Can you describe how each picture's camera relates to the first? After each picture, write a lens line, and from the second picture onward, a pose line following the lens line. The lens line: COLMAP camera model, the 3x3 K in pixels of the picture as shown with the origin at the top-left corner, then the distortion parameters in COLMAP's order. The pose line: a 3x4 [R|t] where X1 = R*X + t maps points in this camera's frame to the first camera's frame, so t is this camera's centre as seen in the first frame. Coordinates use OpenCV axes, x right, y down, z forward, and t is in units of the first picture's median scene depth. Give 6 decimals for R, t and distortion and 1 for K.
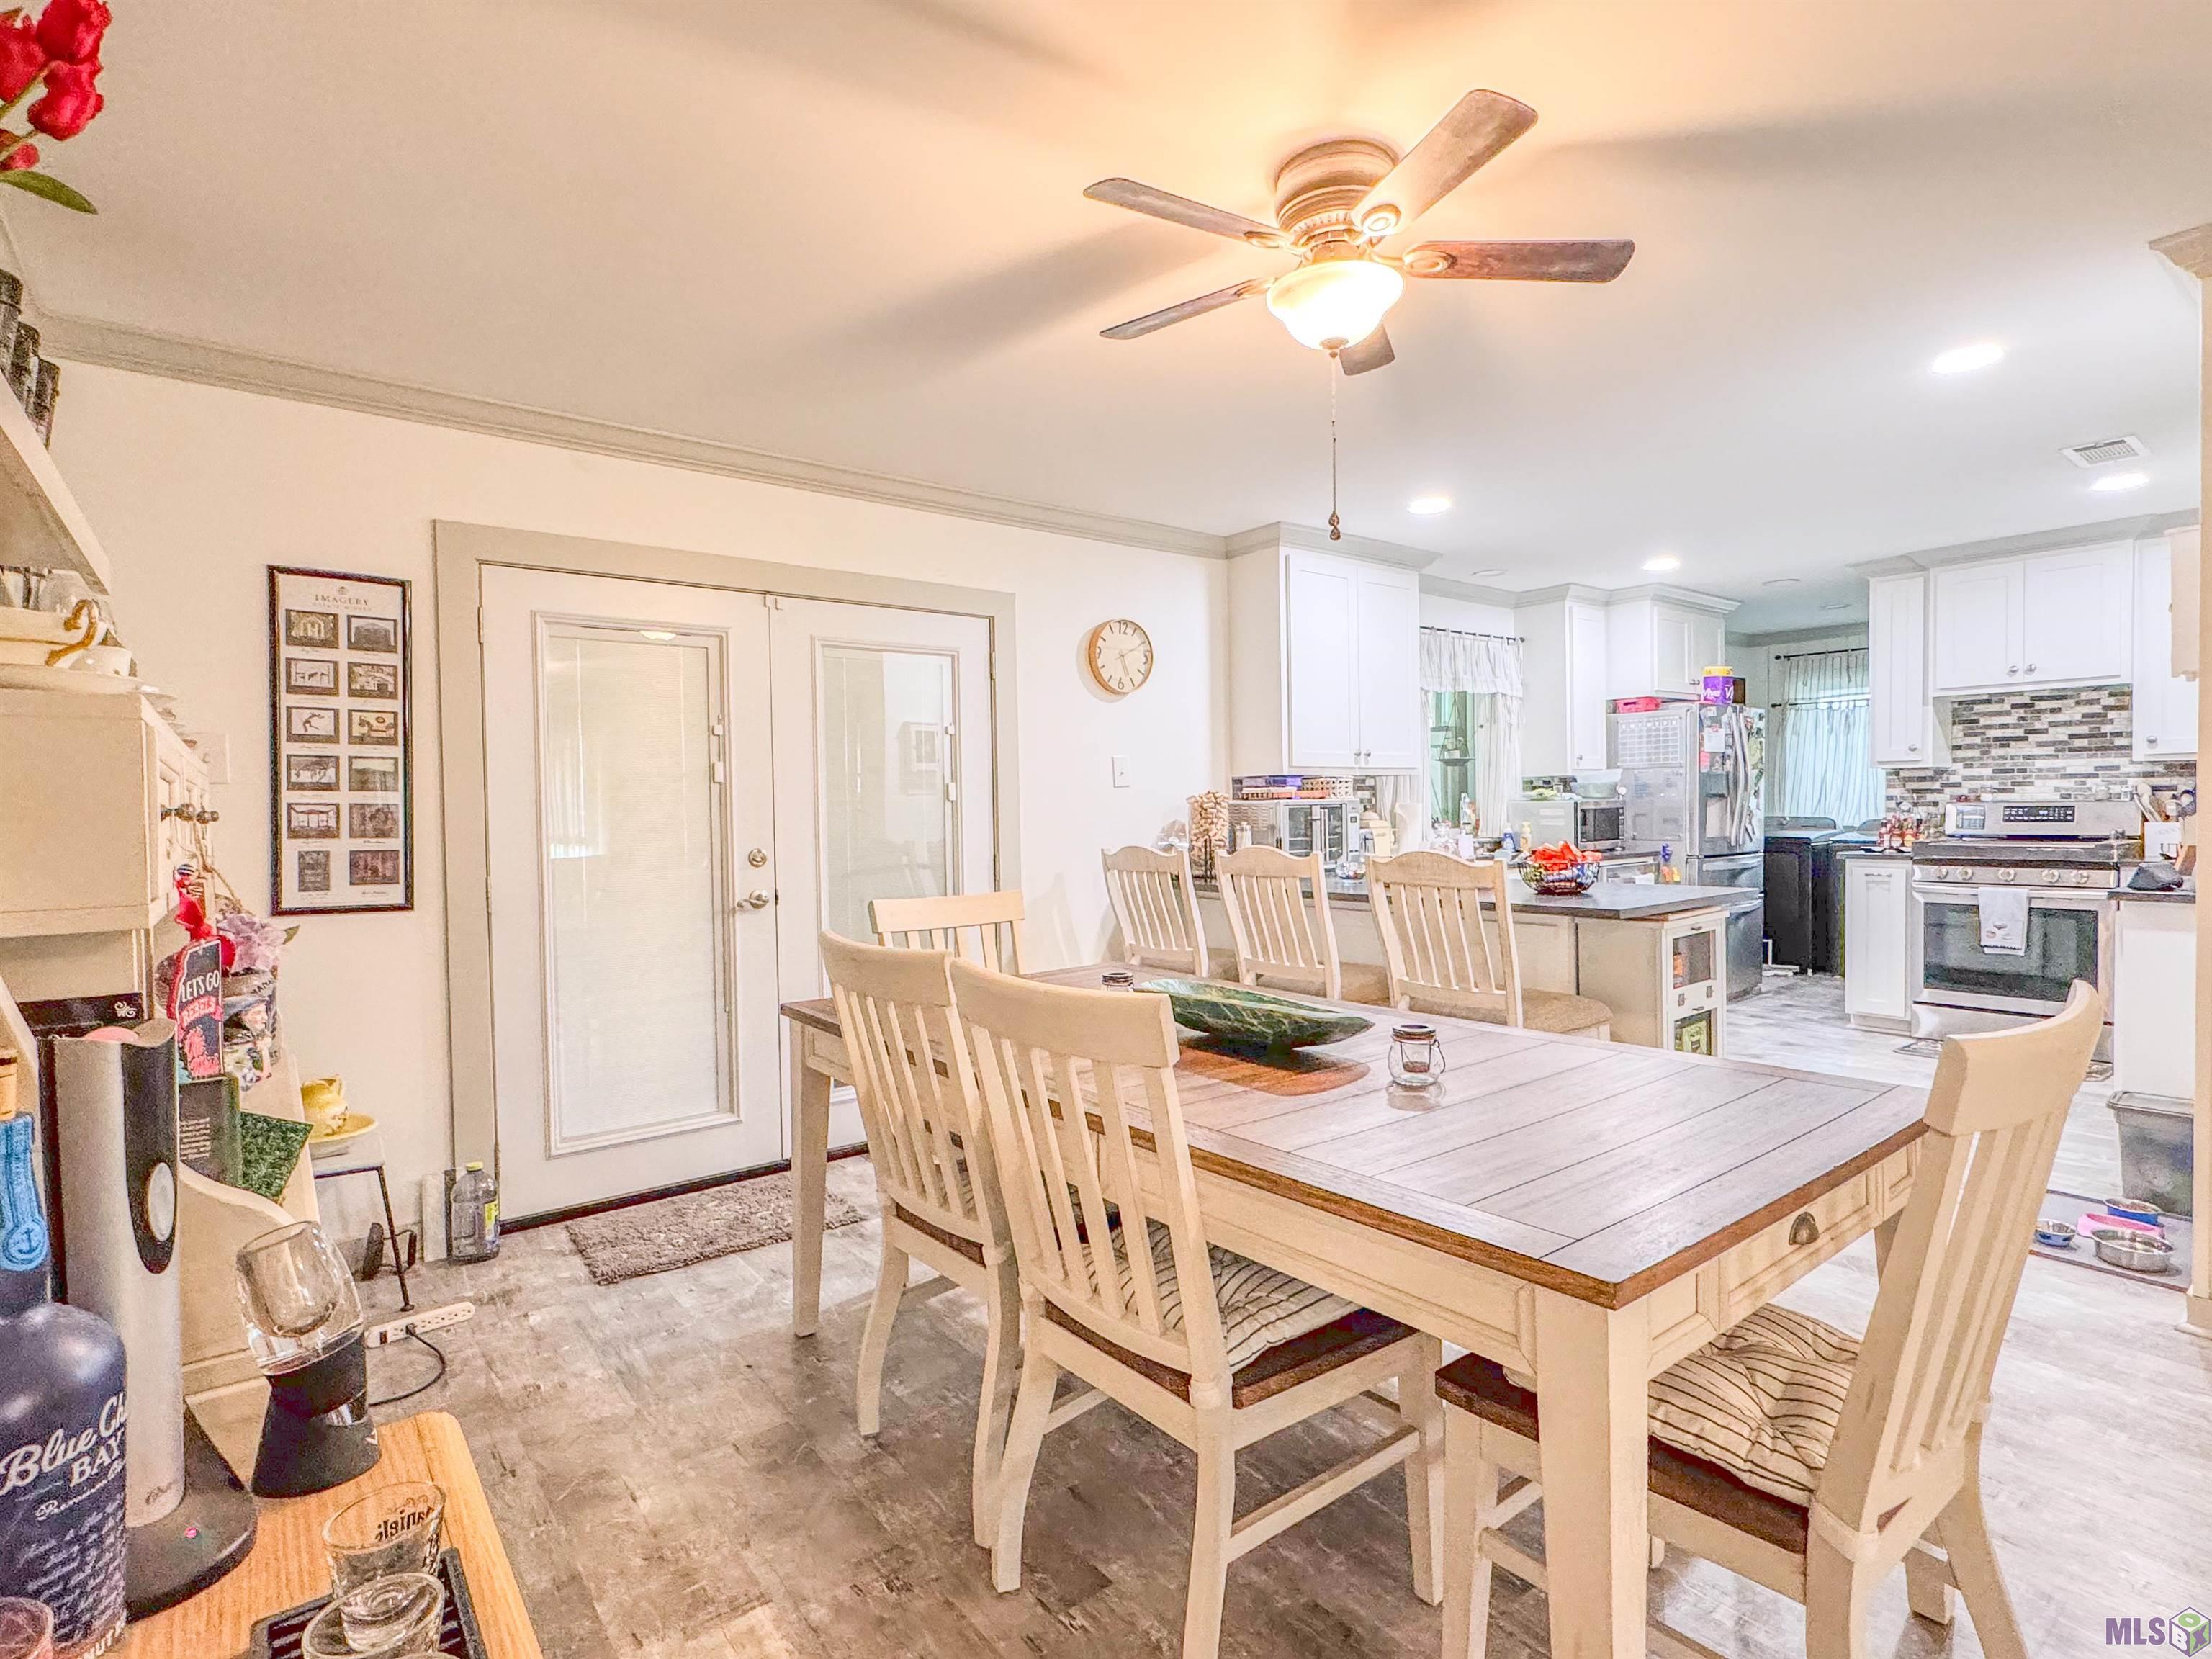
lens RADIAL K [[1098.5, 0, 1104.5], [0, 1098.5, 830.5], [0, 0, 1]] dist [0.003437, -0.000358]
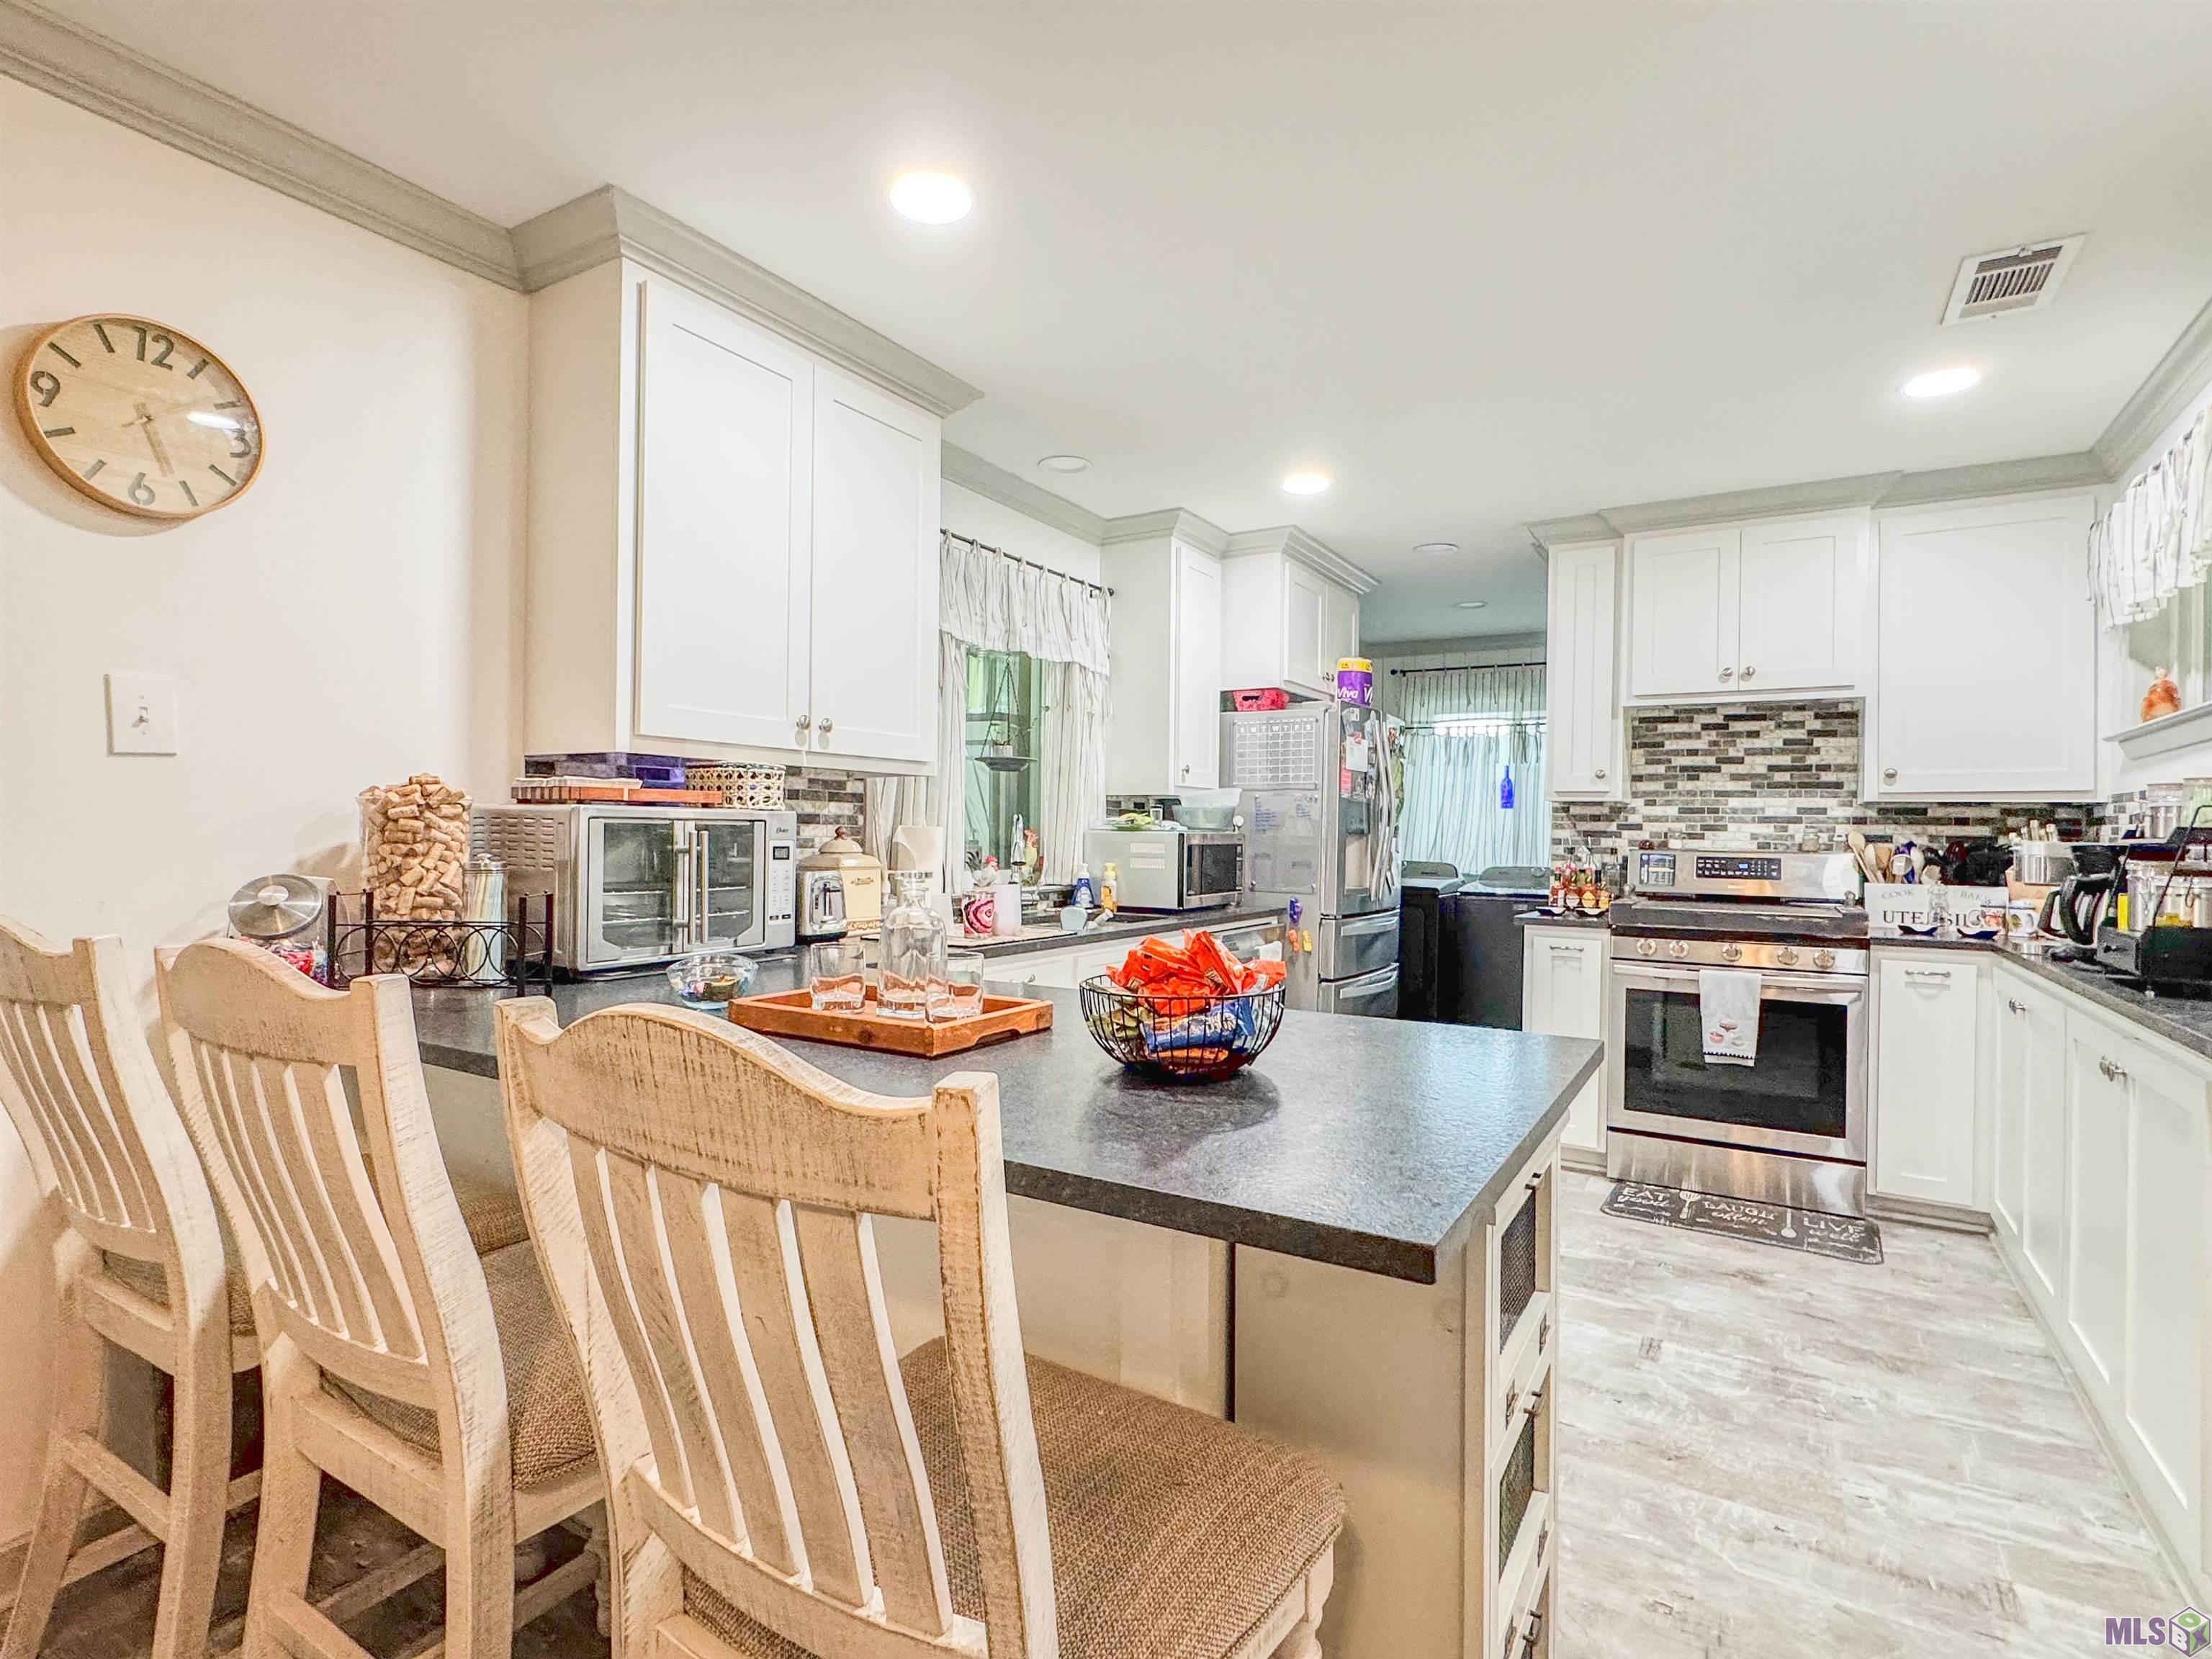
lens RADIAL K [[1098.5, 0, 1110.3], [0, 1098.5, 827.9], [0, 0, 1]] dist [0.003437, -0.000358]
pose [[0.934134, 0.033088, 0.355386, 0.162782], [-0.022986, 0.999204, -0.032611, -0.007529], [-0.356182, 0.022294, 0.934151, 0.419290]]
